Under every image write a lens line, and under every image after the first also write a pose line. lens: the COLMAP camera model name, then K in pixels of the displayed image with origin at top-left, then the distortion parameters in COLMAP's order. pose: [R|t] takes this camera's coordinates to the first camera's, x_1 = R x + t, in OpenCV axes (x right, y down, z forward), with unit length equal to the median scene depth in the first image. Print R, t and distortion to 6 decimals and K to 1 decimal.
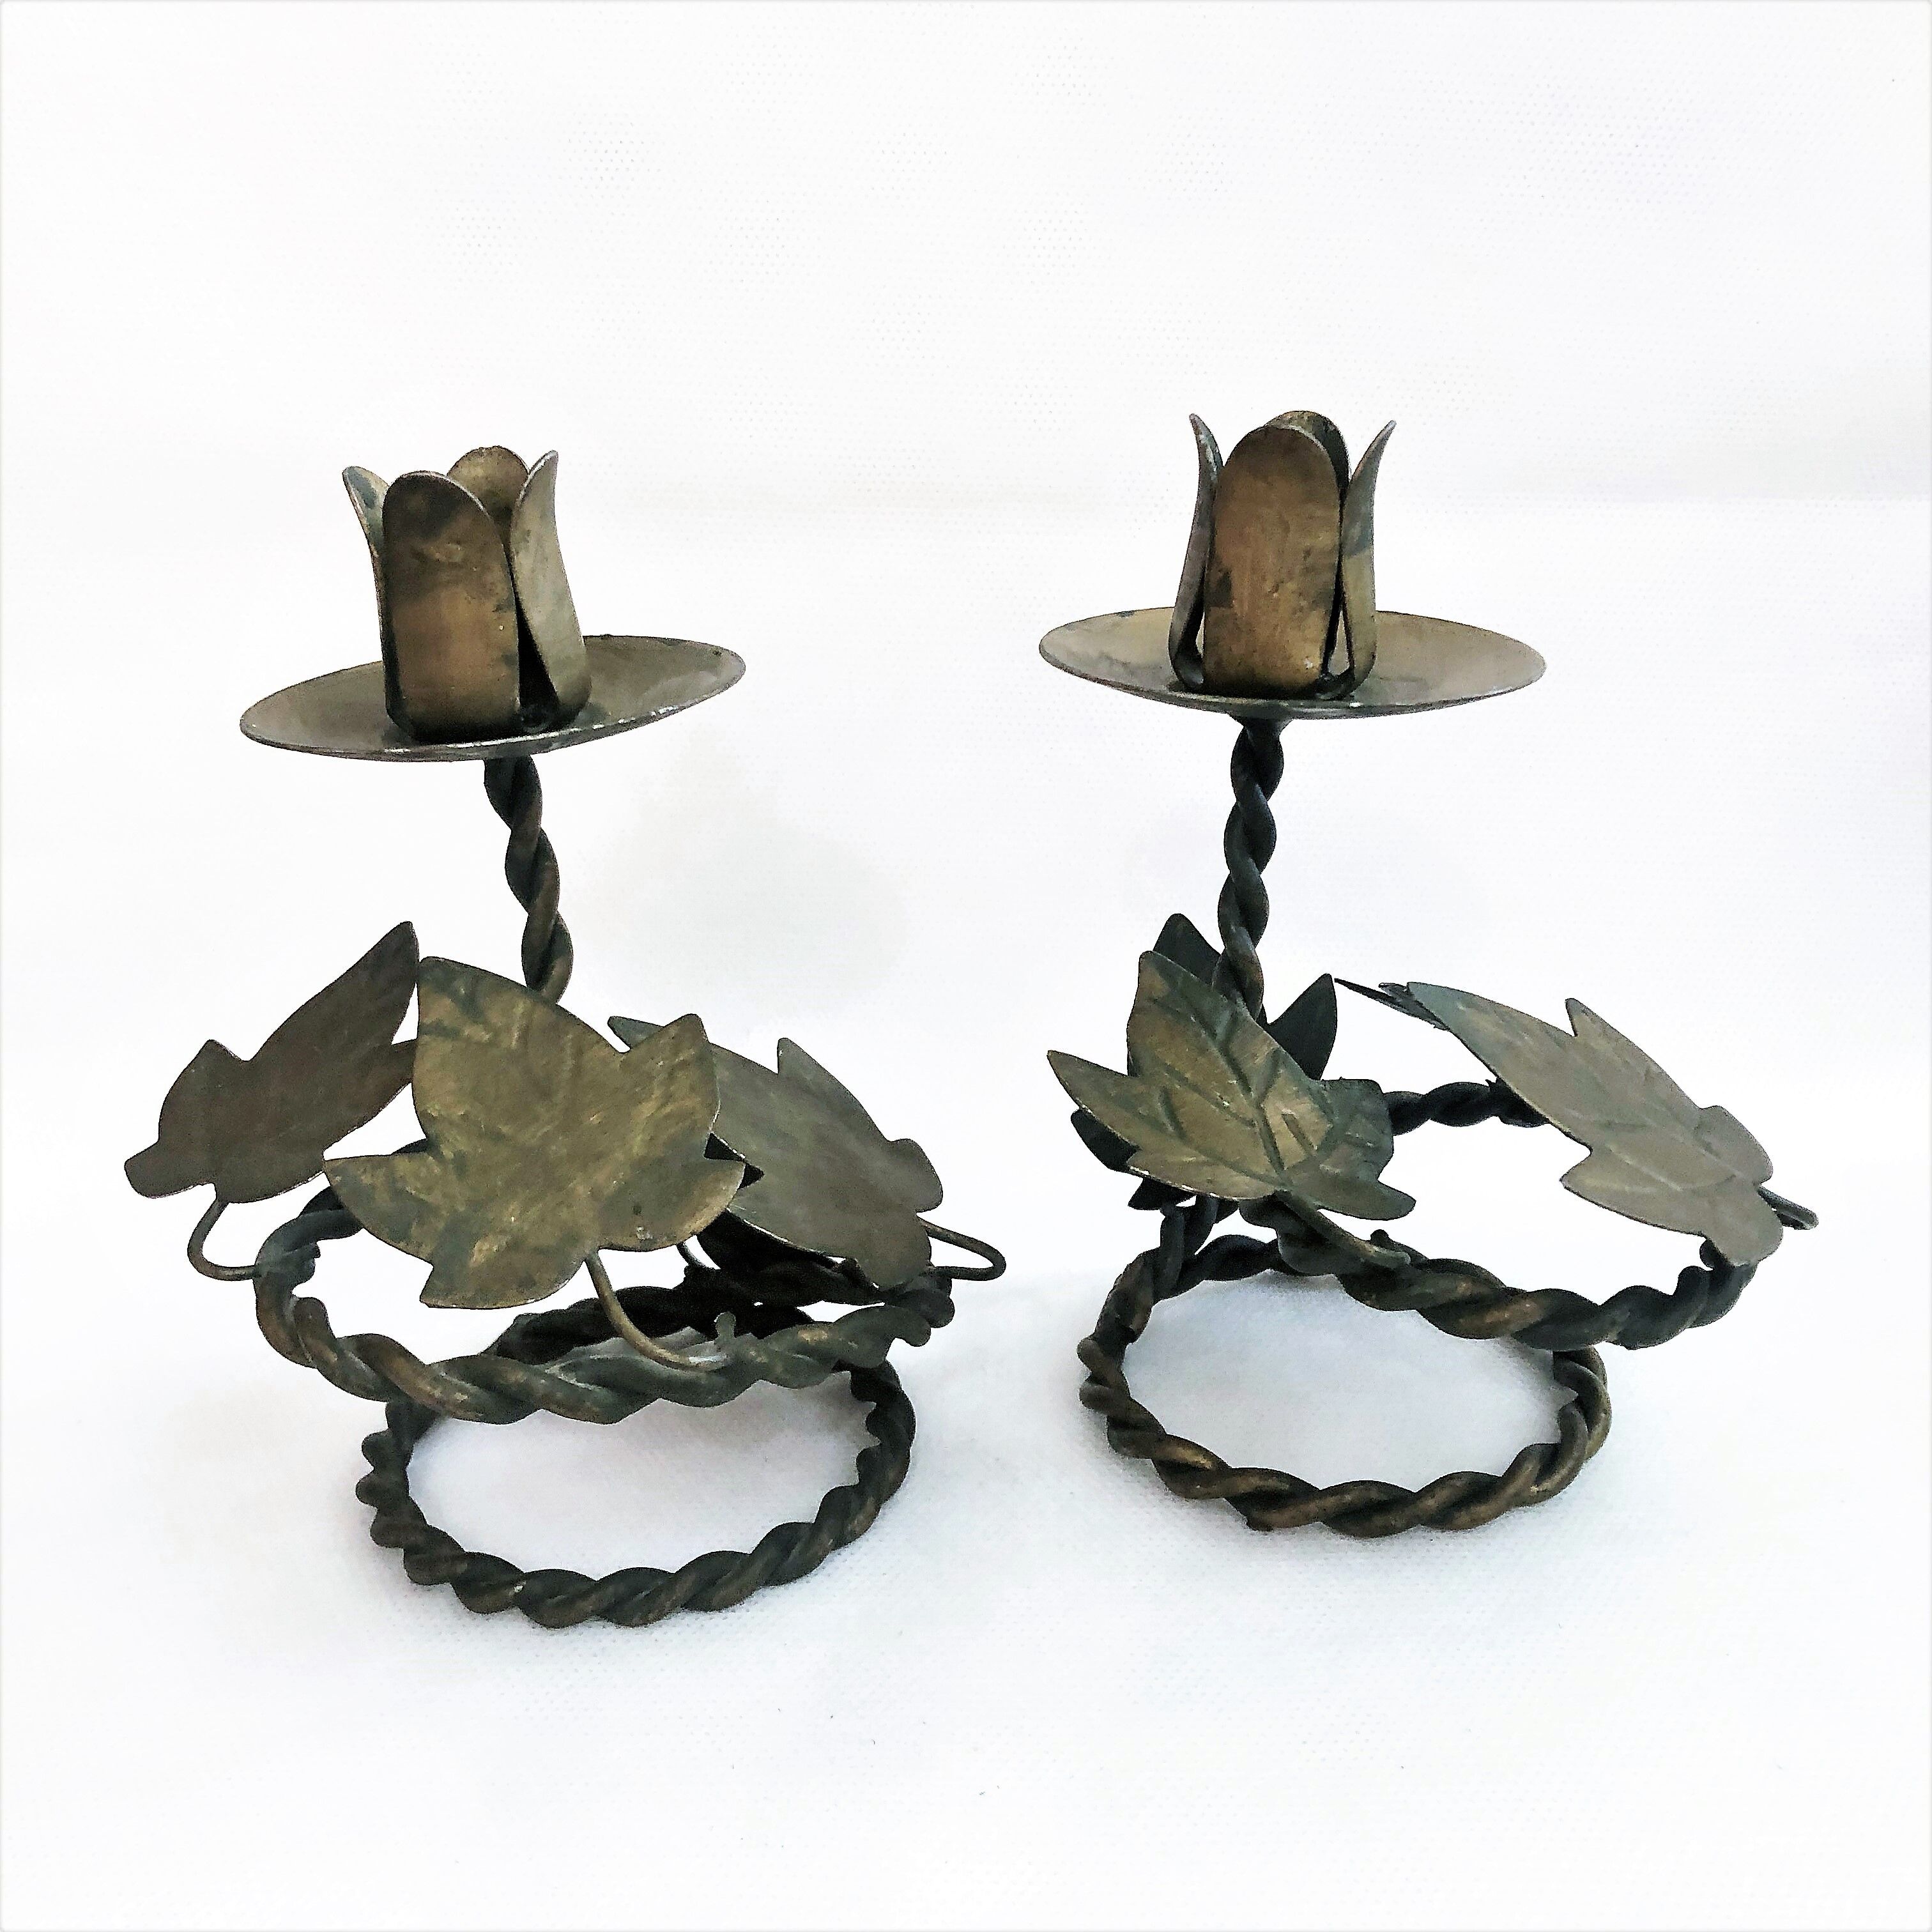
lens RADIAL K [[2105.6, 0, 966.0], [0, 2105.6, 966.0], [0, 0, 1]] dist [0.075279, -0.317073]
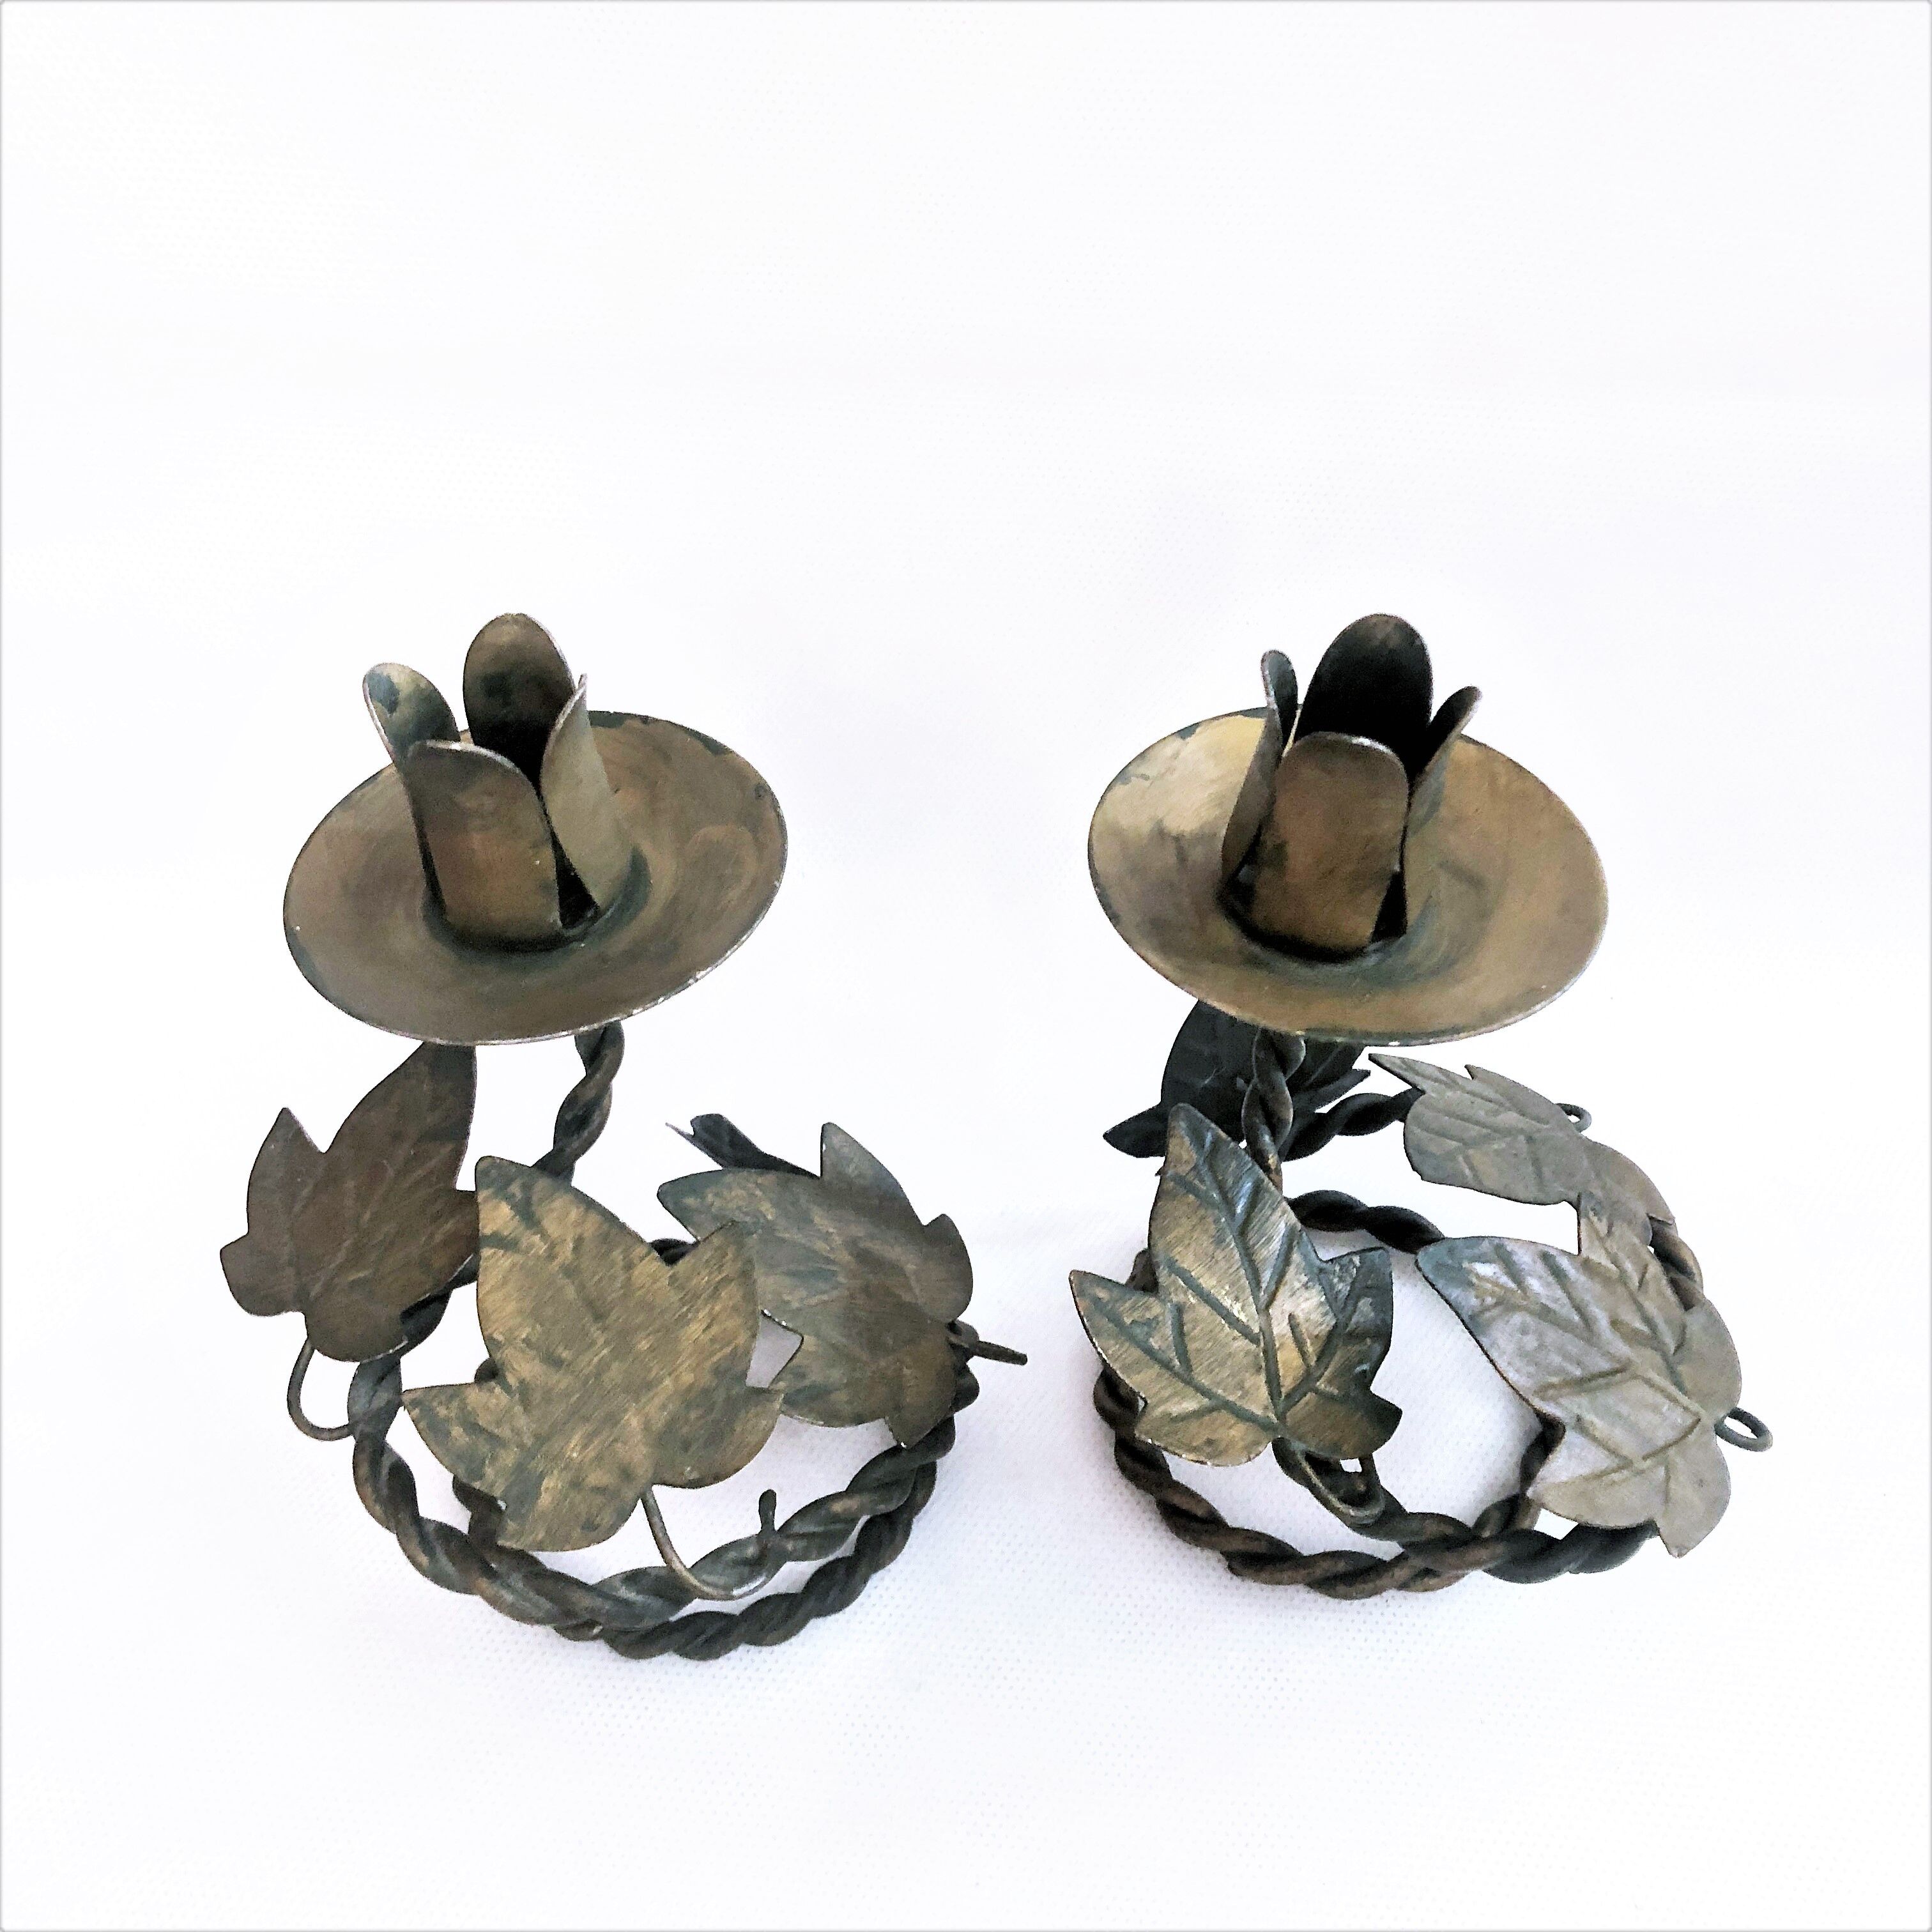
lens RADIAL K [[2105.6, 0, 966.0], [0, 2105.6, 966.0], [0, 0, 1]] dist [0.075279, -0.317073]
pose [[0.998404, 0.048414, -0.029091, 0.009808], [-0.031712, 0.906693, 0.420596, -0.528755], [0.046739, -0.419002, 0.906781, 0.098086]]
